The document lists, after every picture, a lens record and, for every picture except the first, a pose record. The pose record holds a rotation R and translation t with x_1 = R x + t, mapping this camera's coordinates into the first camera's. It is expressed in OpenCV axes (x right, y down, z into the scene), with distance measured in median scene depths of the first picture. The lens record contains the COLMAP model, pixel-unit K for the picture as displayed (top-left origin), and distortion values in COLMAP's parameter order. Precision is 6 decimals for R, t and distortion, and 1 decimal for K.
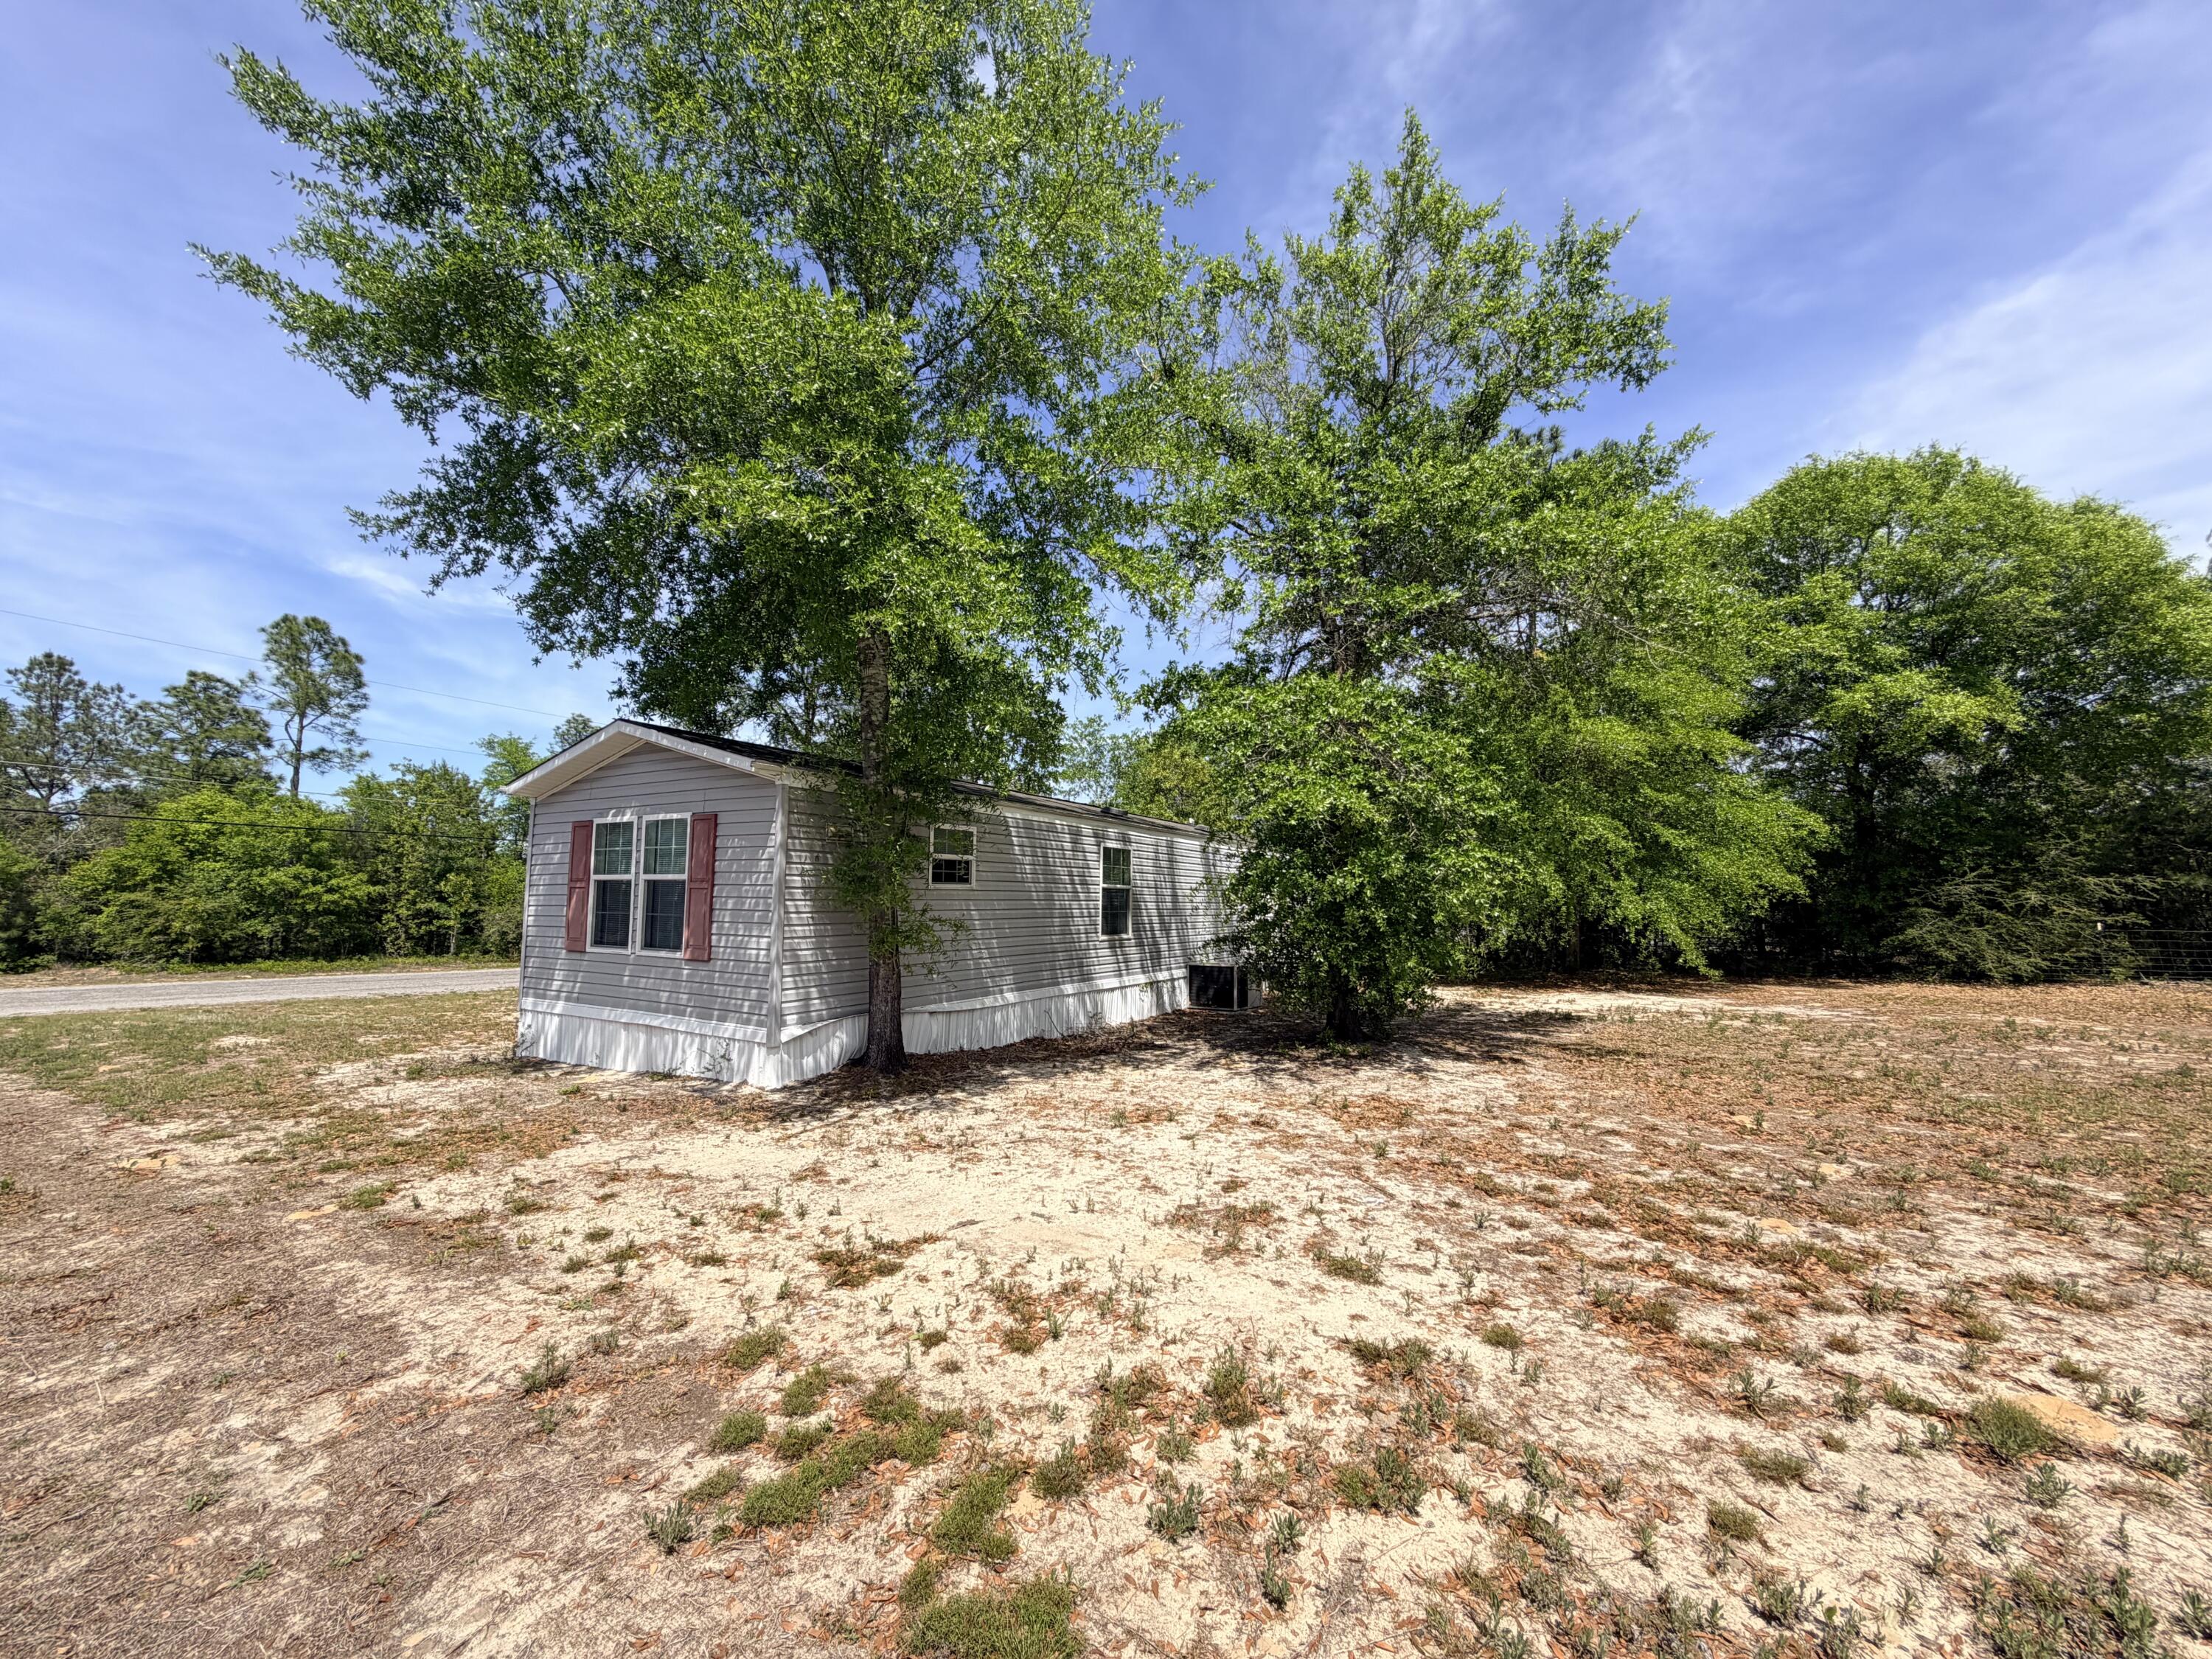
lens RADIAL K [[904.2, 0, 1106.0], [0, 904.2, 829.5], [0, 0, 1]] dist [-0.000346, -0.000330]
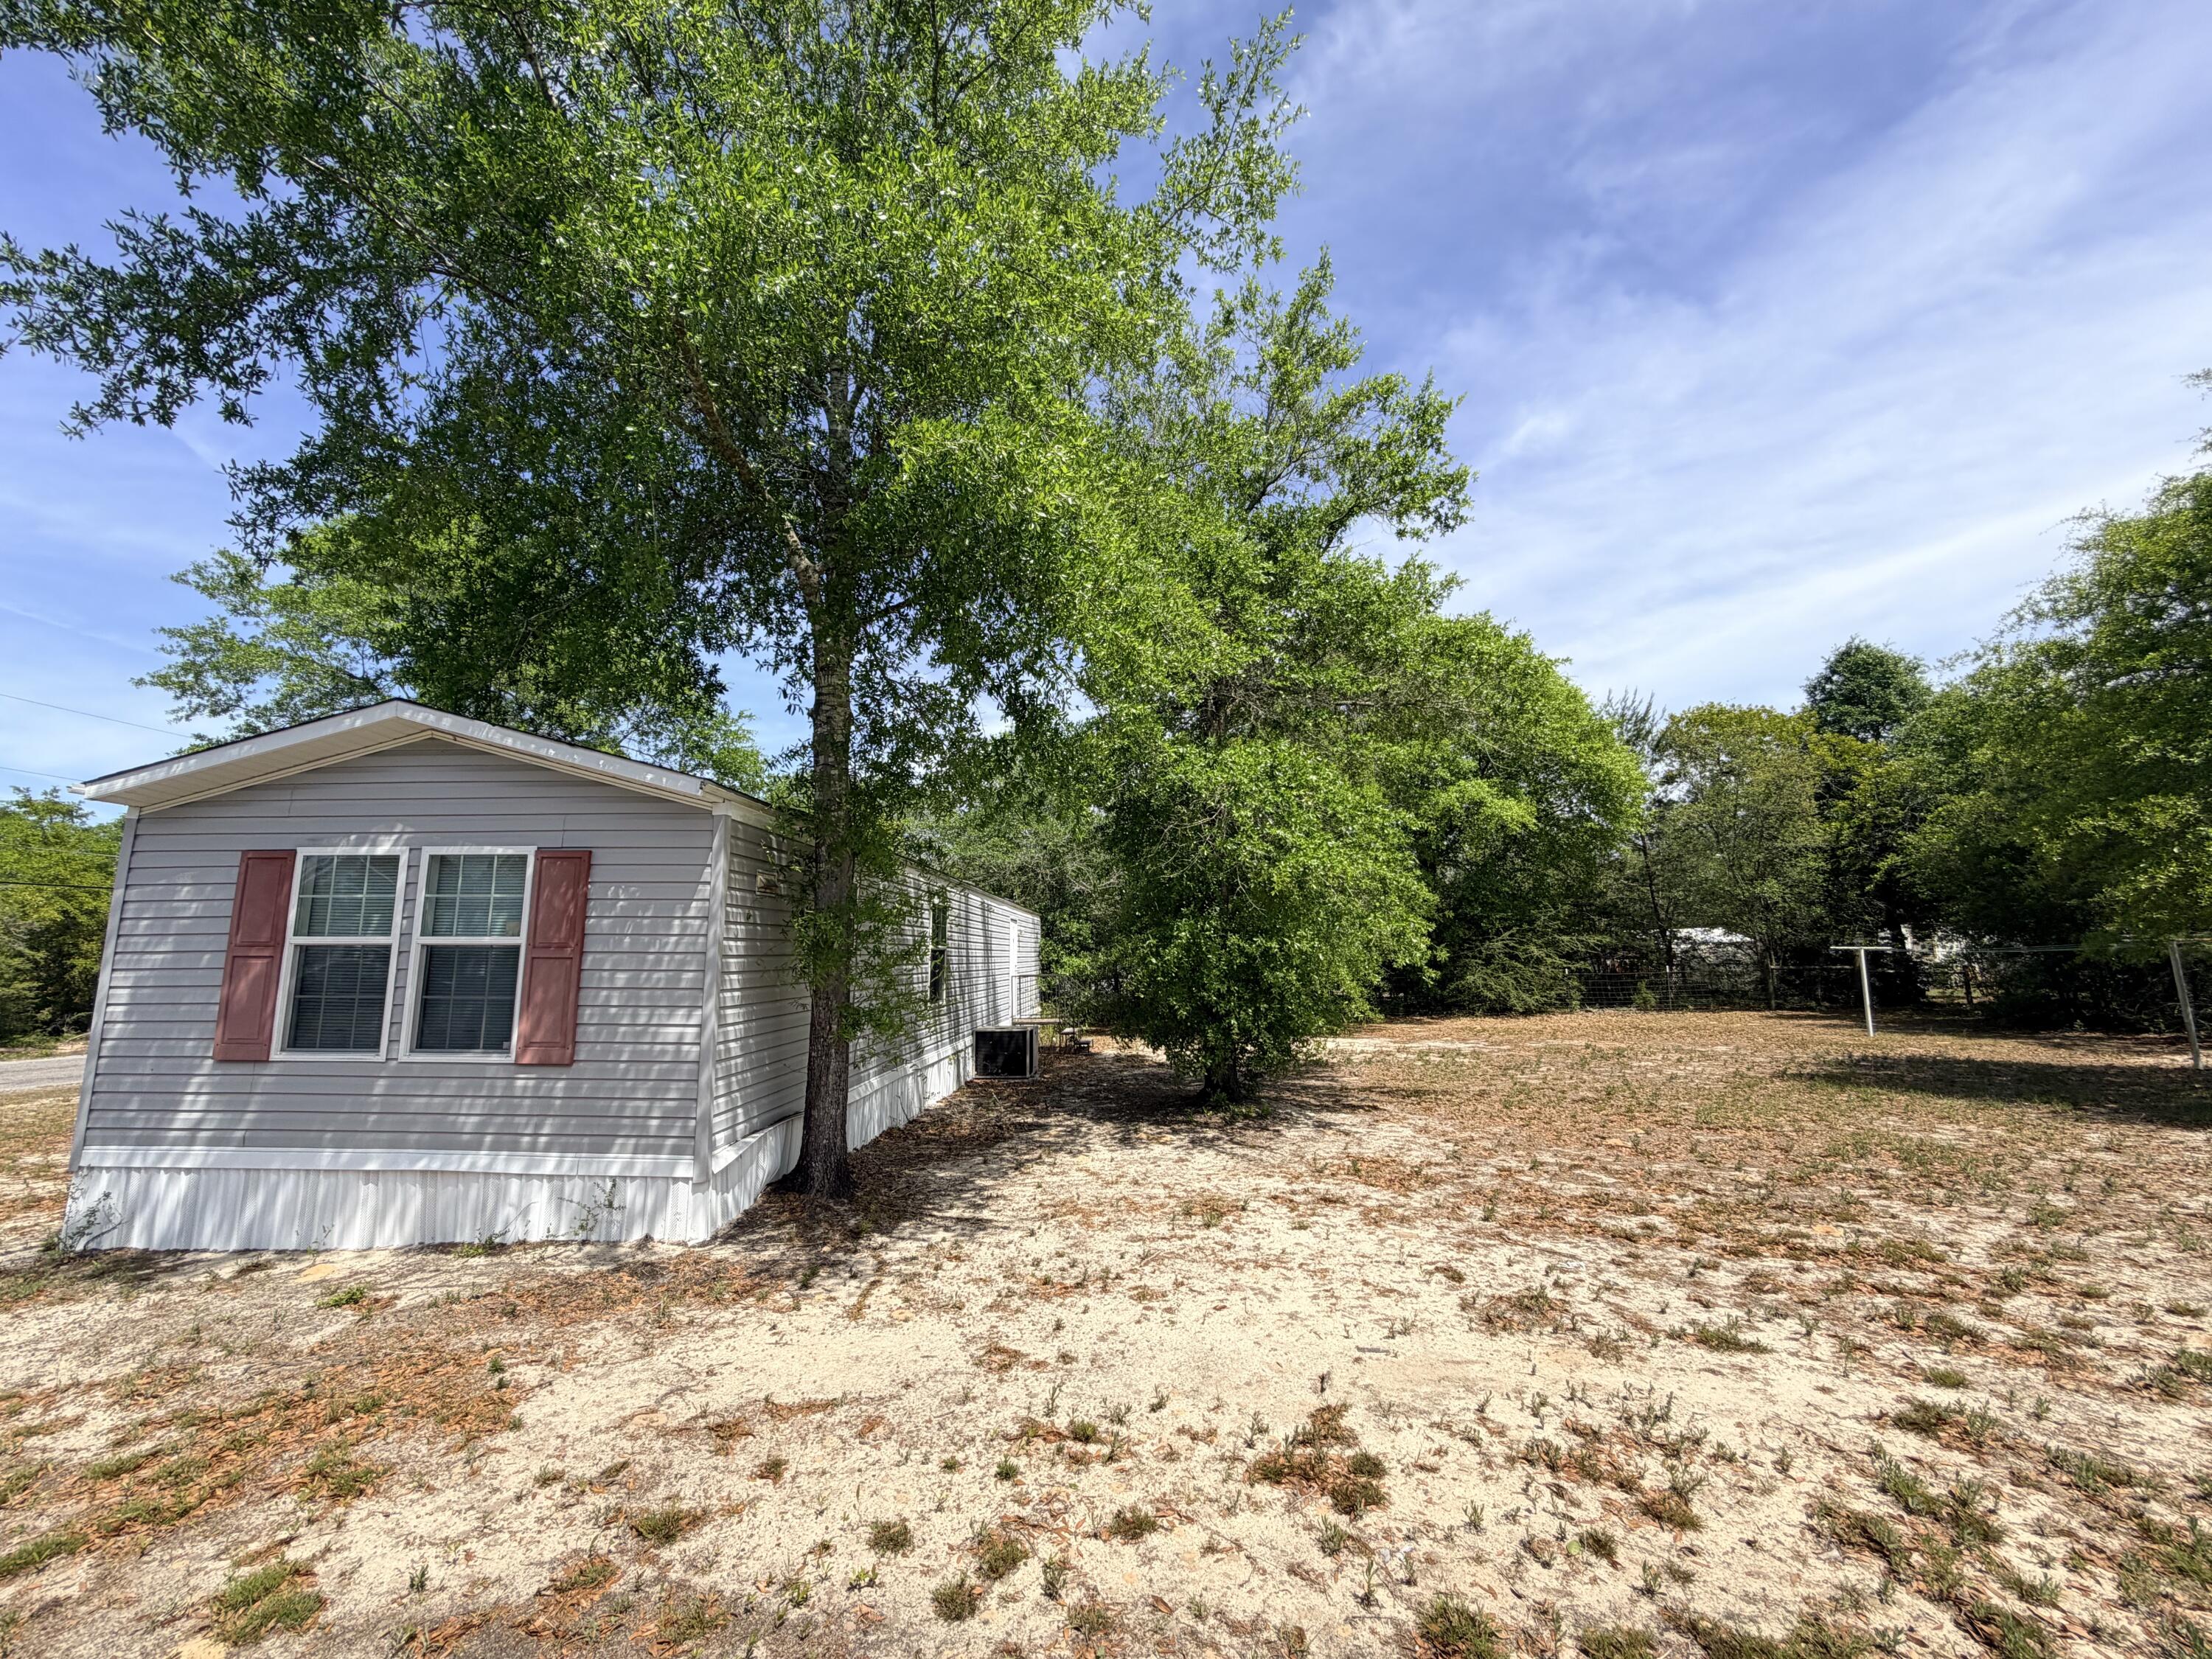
lens RADIAL K [[895.8, 0, 1104.8], [0, 895.8, 836.1], [0, 0, 1]] dist [-0.000845, 0.000305]
pose [[0.880467, 0.054665, 0.470946, -0.627630], [-0.030491, 0.997803, -0.058814, 0.000478], [-0.473126, 0.037425, 0.880199, 0.312979]]
